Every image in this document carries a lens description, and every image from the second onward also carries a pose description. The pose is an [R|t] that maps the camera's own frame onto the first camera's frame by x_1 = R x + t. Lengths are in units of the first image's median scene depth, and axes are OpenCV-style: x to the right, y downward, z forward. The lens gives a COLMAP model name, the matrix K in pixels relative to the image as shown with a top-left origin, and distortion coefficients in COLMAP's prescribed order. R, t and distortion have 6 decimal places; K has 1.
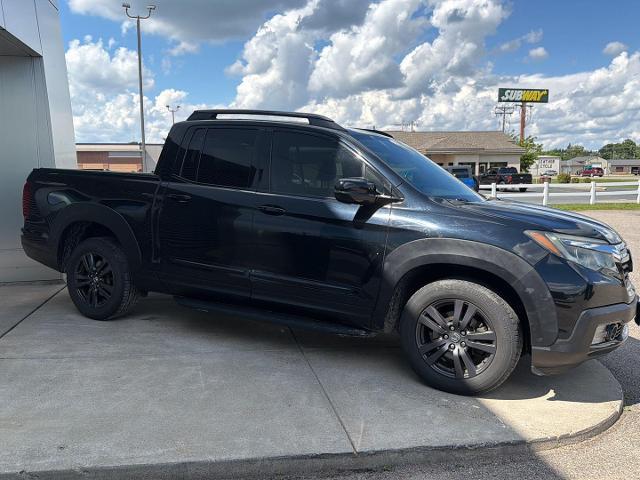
lens RADIAL K [[564.1, 0, 320.0], [0, 564.1, 240.0], [0, 0, 1]] dist [0.117924, -0.214188]
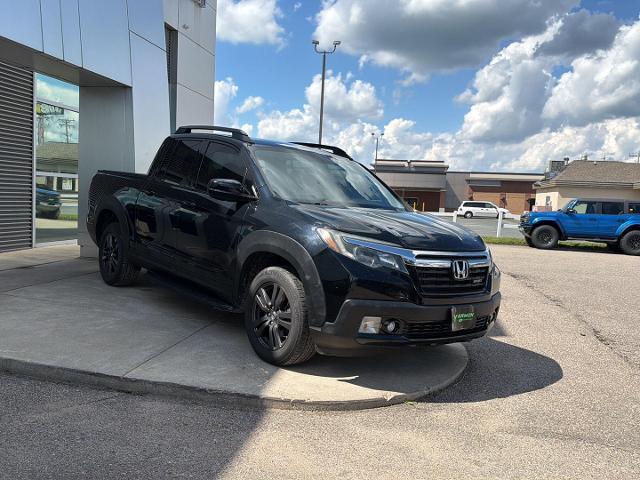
lens RADIAL K [[564.1, 0, 320.0], [0, 564.1, 240.0], [0, 0, 1]] dist [0.117924, -0.214188]
pose [[0.930048, 0.080301, -0.358556, 0.774458], [-0.097100, 0.994850, -0.029060, 0.042088], [0.354376, 0.061843, 0.933056, -0.074615]]
